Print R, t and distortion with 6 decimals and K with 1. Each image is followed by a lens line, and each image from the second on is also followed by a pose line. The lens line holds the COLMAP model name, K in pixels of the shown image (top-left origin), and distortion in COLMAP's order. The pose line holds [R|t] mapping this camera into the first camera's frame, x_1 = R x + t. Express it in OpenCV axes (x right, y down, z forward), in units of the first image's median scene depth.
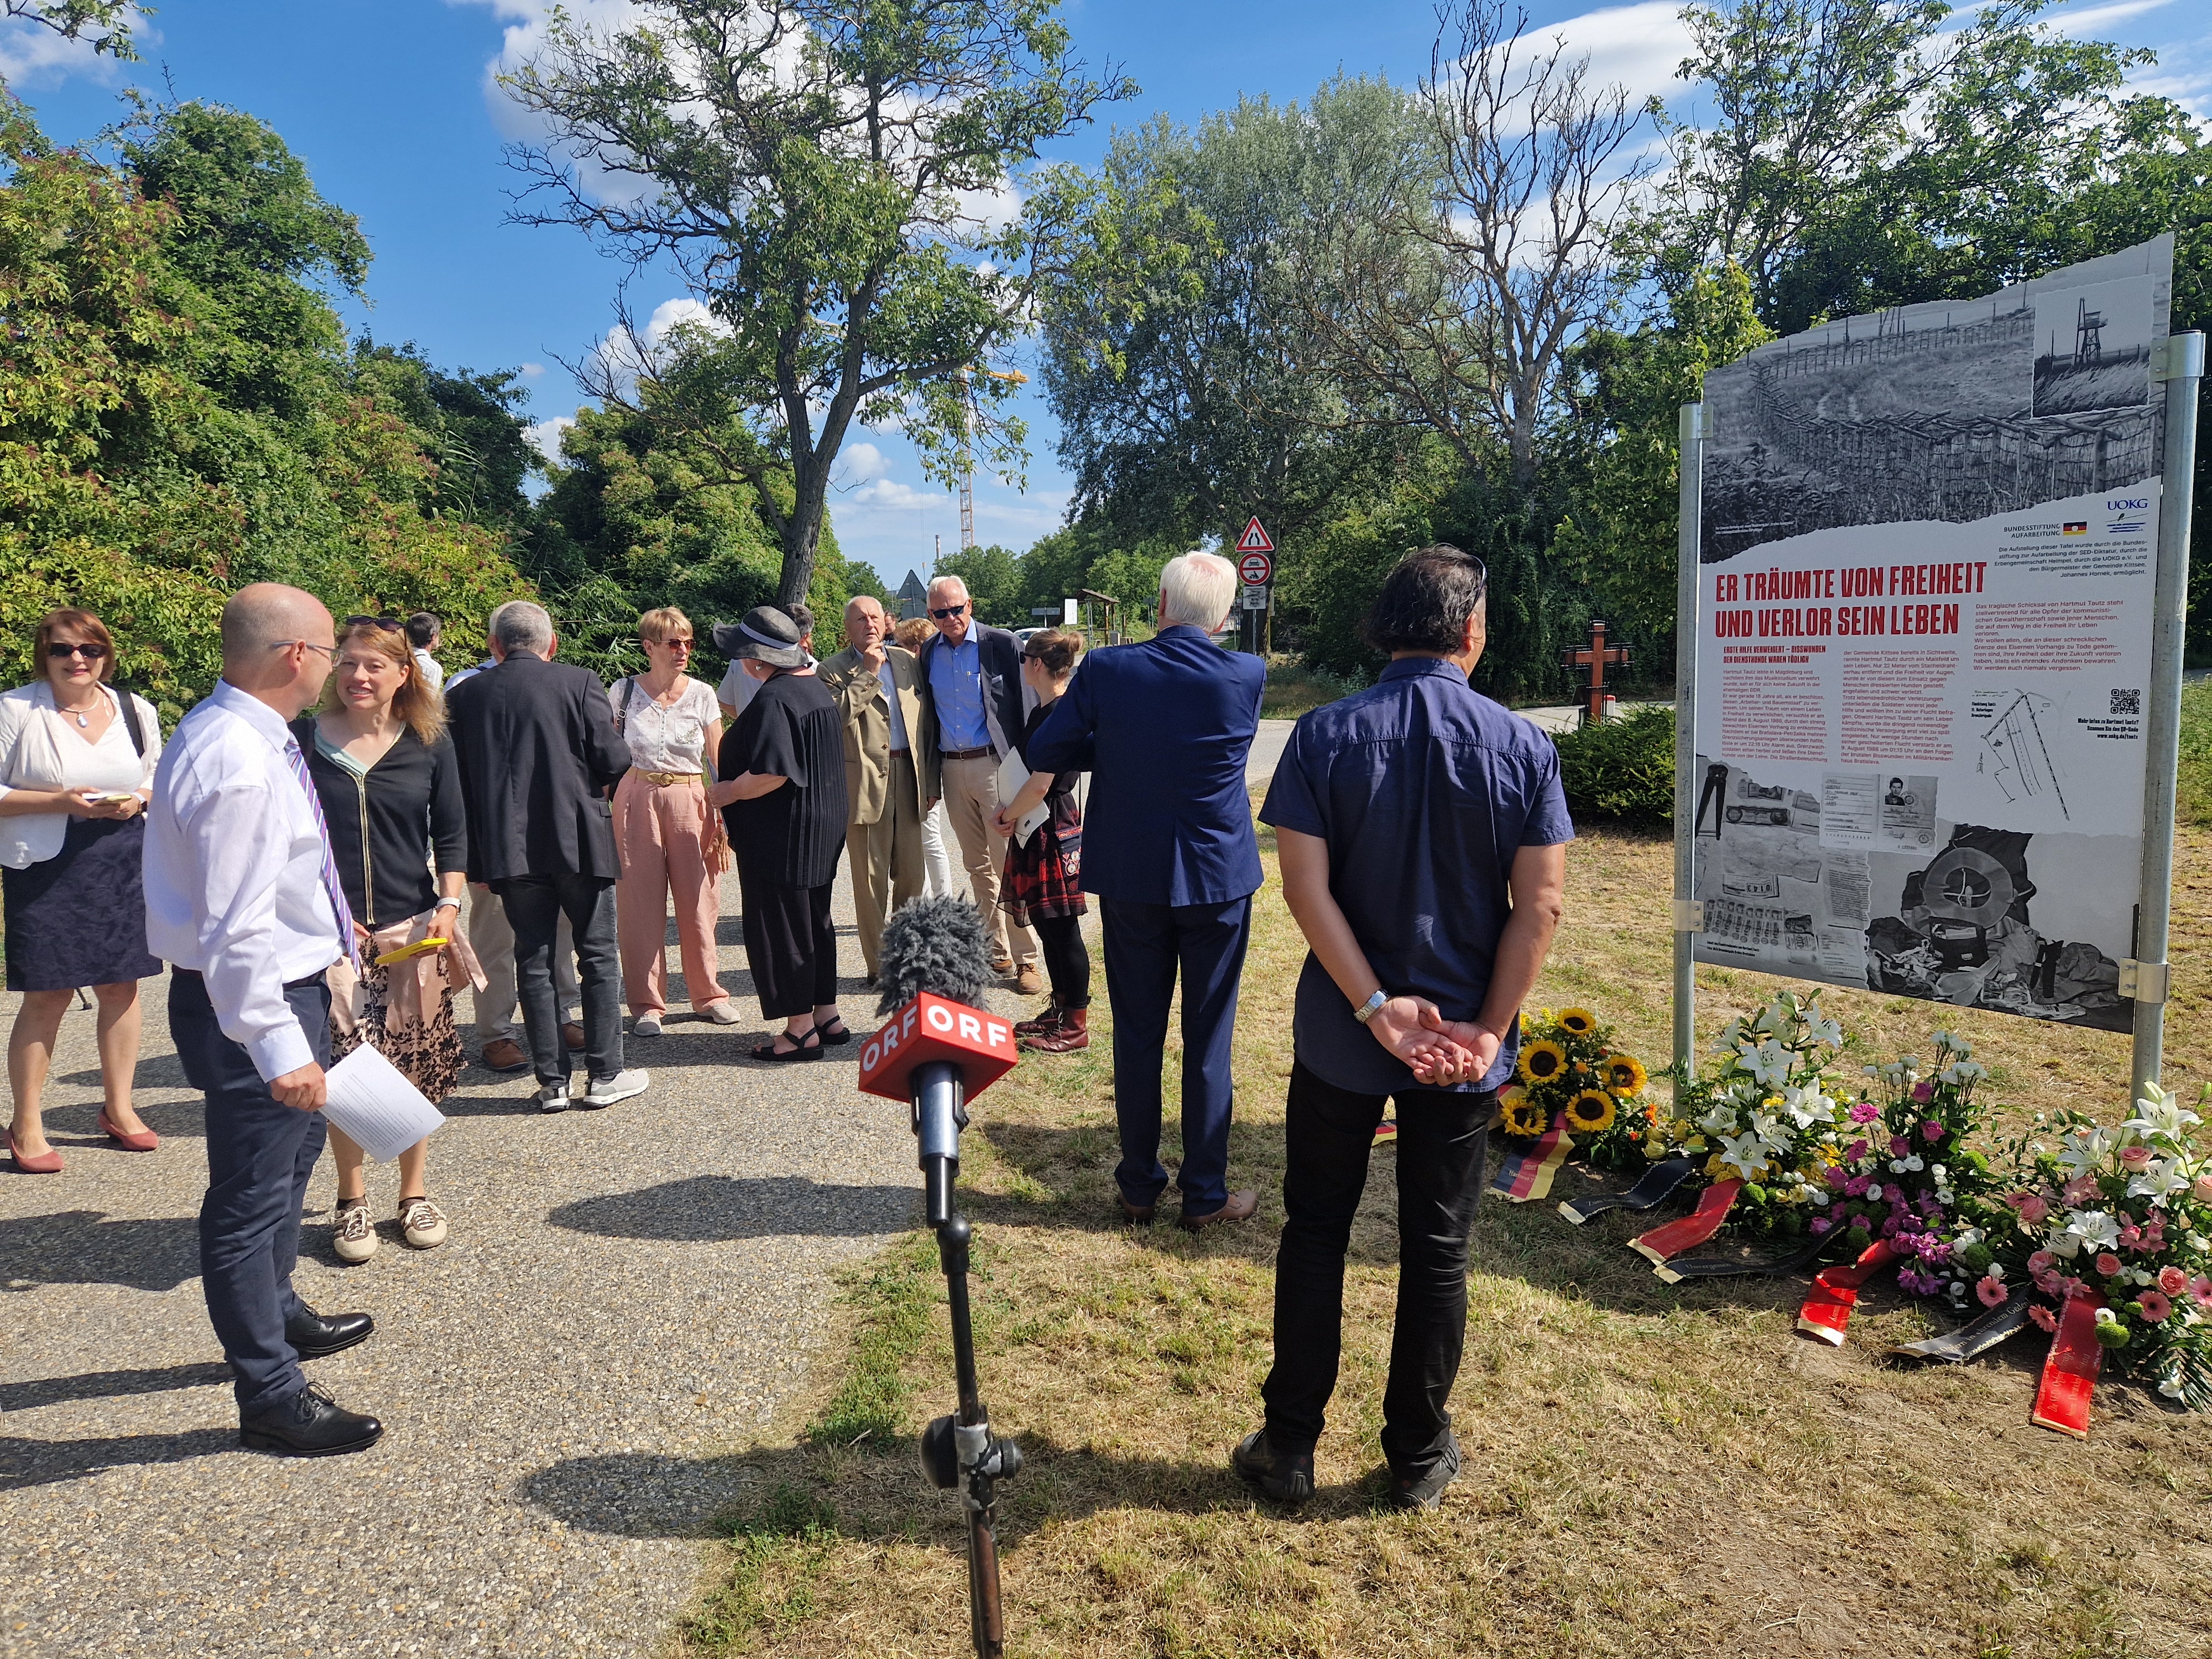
lens RADIAL K [[1500.3, 0, 1076.9], [0, 1500.3, 819.5], [0, 0, 1]] dist [0.074507, -0.057251]
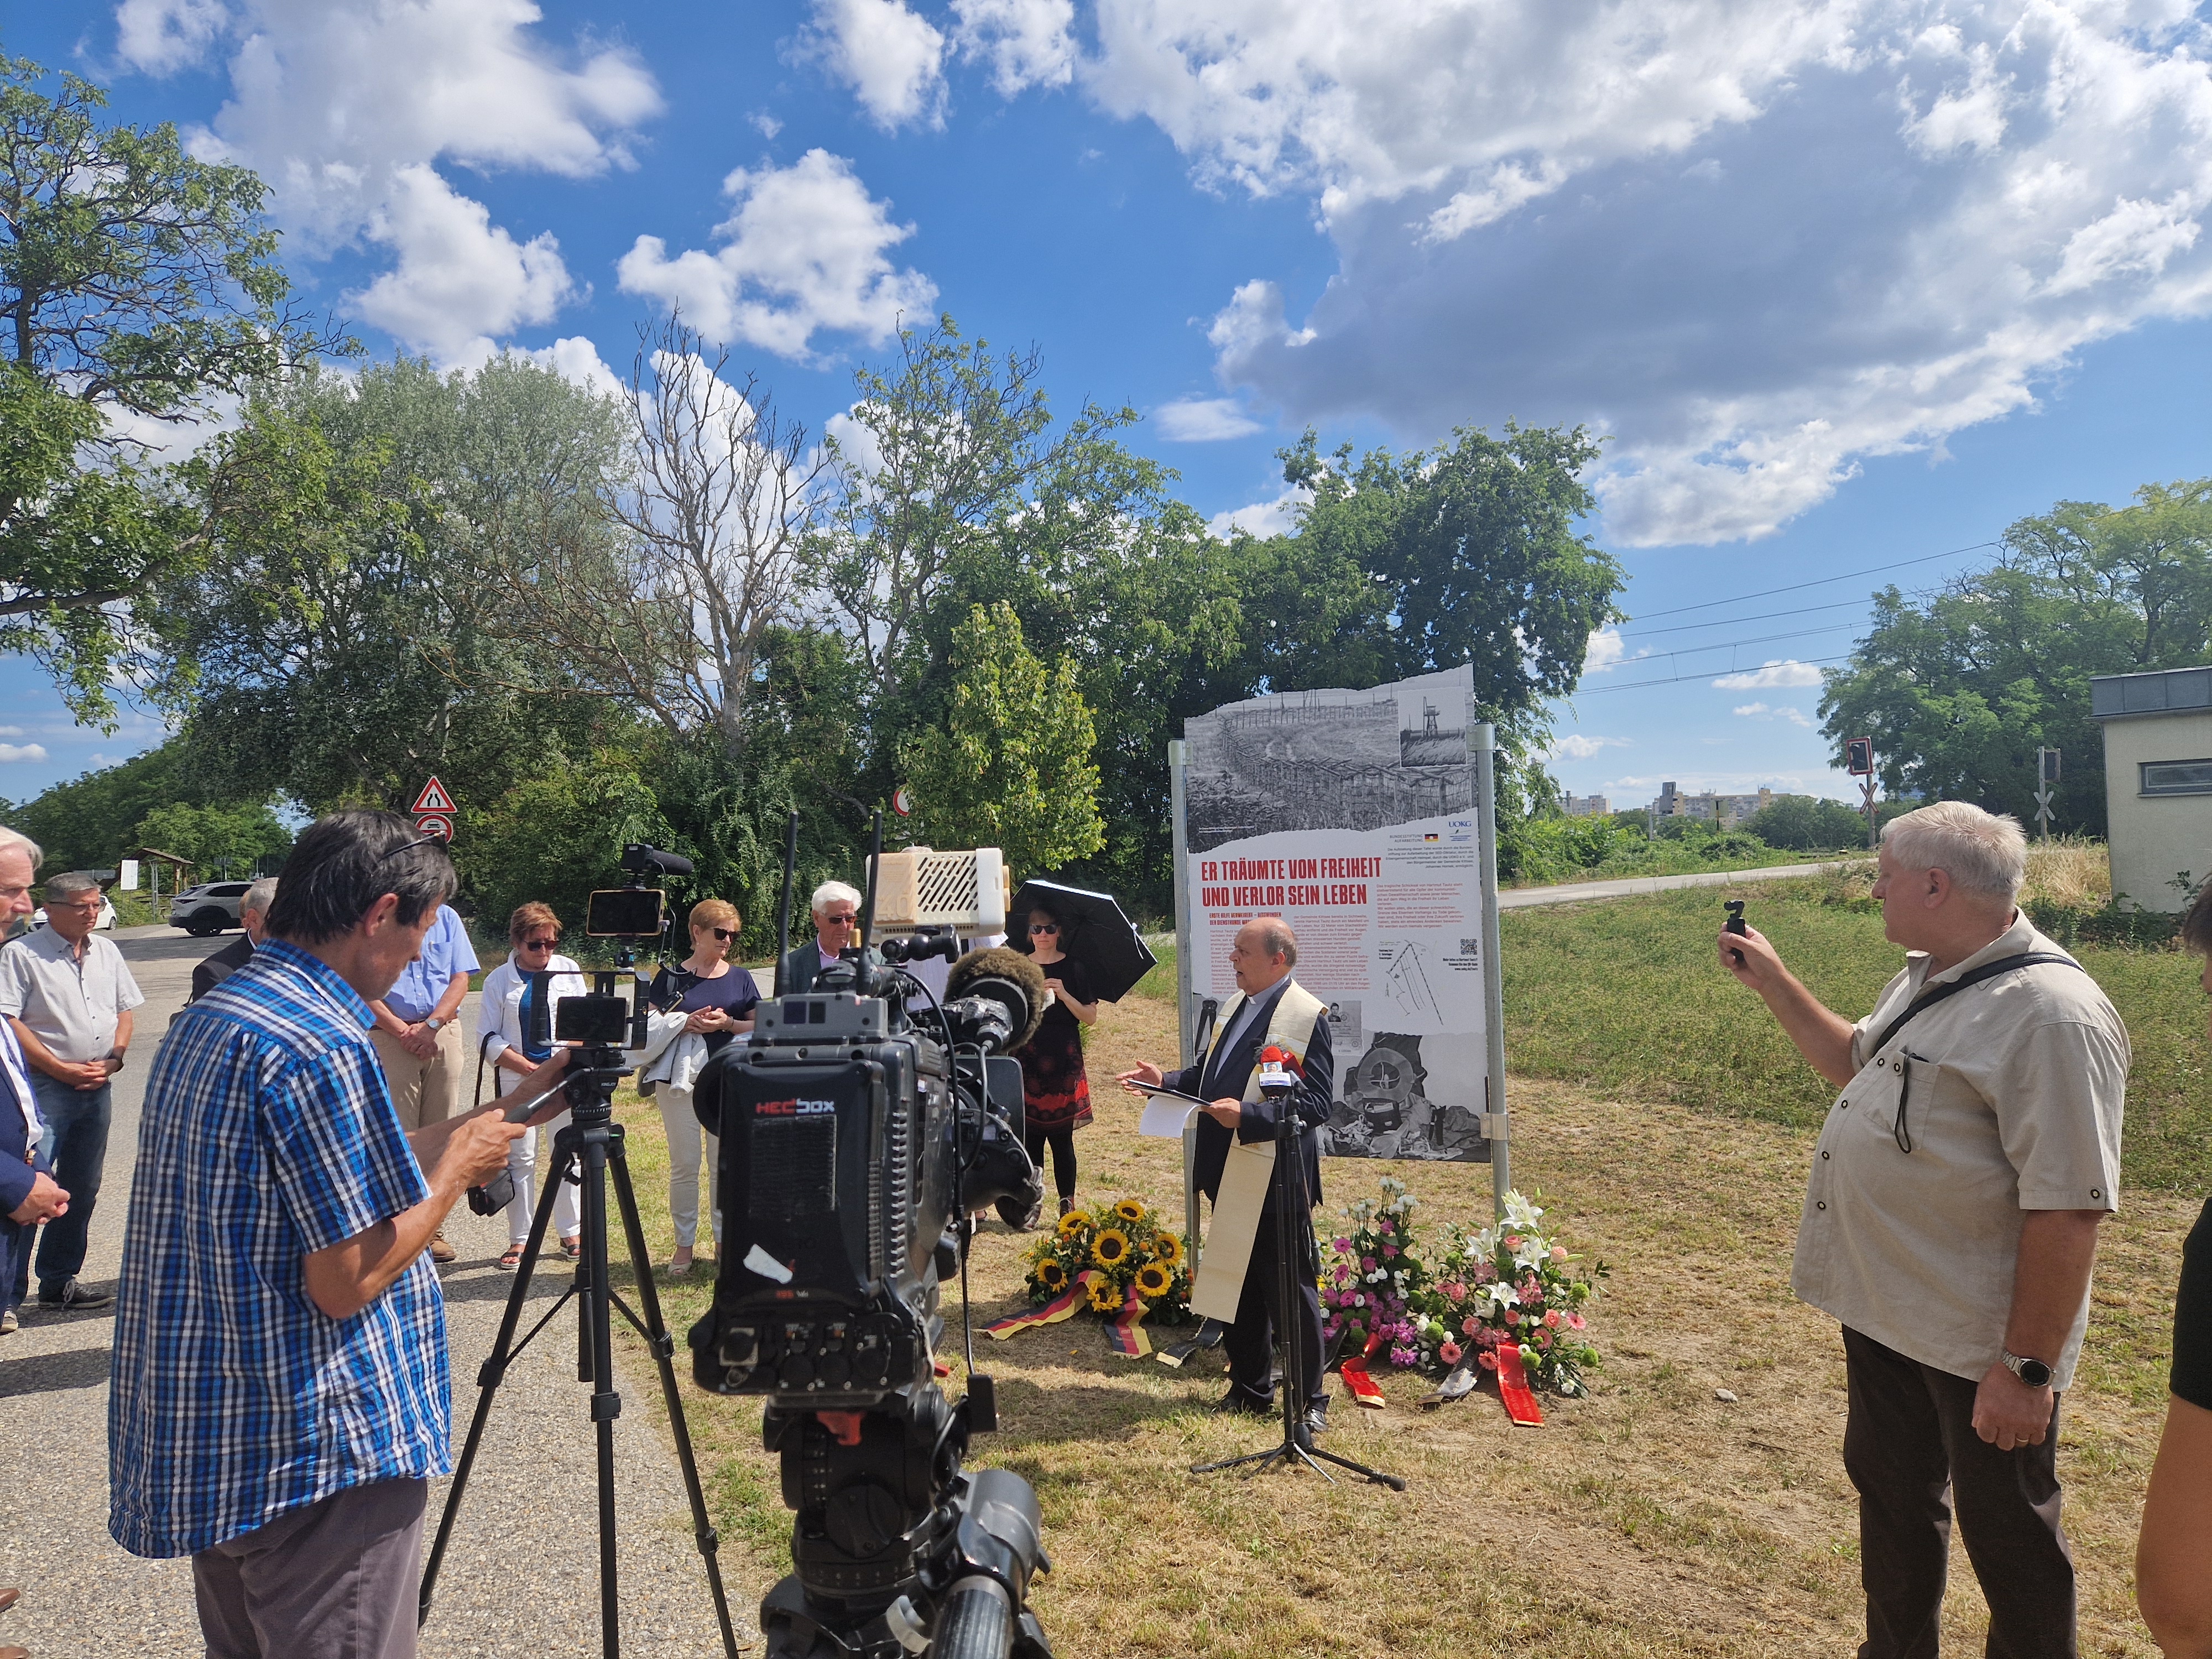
lens RADIAL K [[1500.3, 0, 1114.0], [0, 1500.3, 846.2], [0, 0, 1]] dist [0.074507, -0.057251]
pose [[0.835035, 0.010202, 0.550102, -0.400358], [0.075214, 0.988325, -0.132502, -0.001249], [-0.545031, 0.152019, 0.824519, -0.078861]]
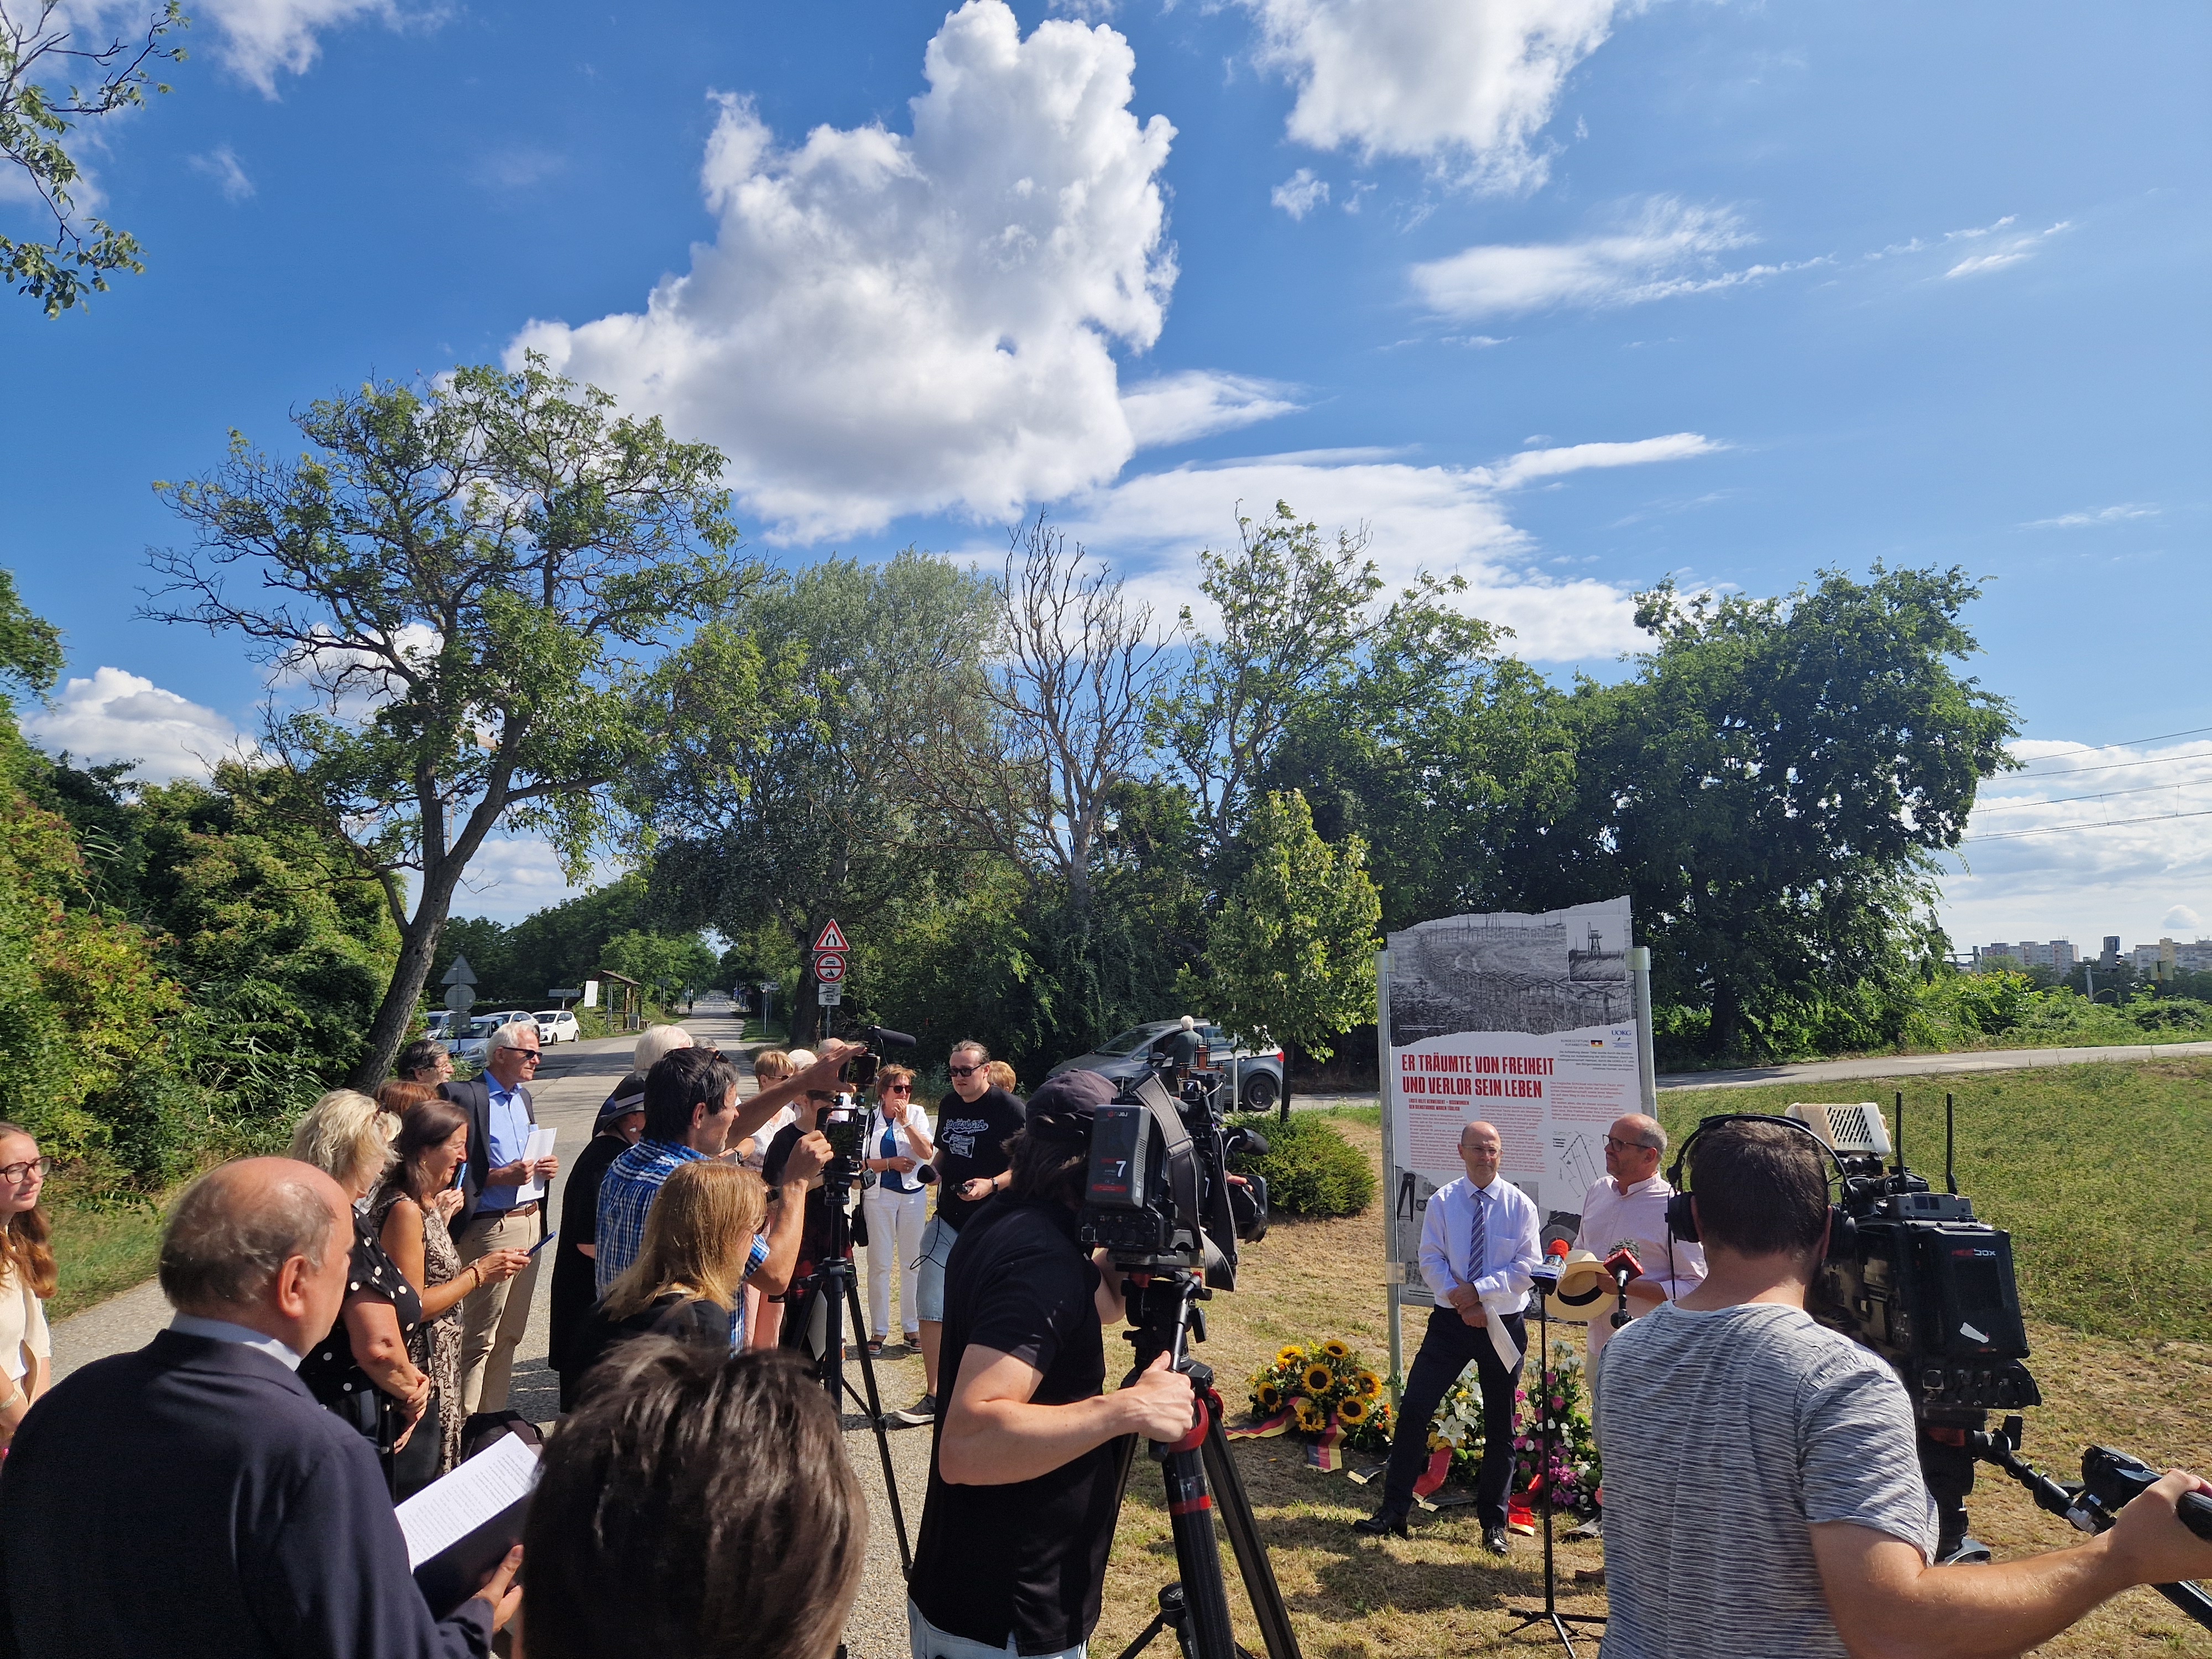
lens RADIAL K [[1500.3, 0, 1078.5], [0, 1500.3, 850.8], [0, 0, 1]] dist [0.074507, -0.057251]
pose [[0.947824, 0.057395, 0.313584, -0.440604], [0.016411, 0.973571, -0.227793, -0.010378], [-0.318370, 0.221053, 0.921833, -0.443903]]
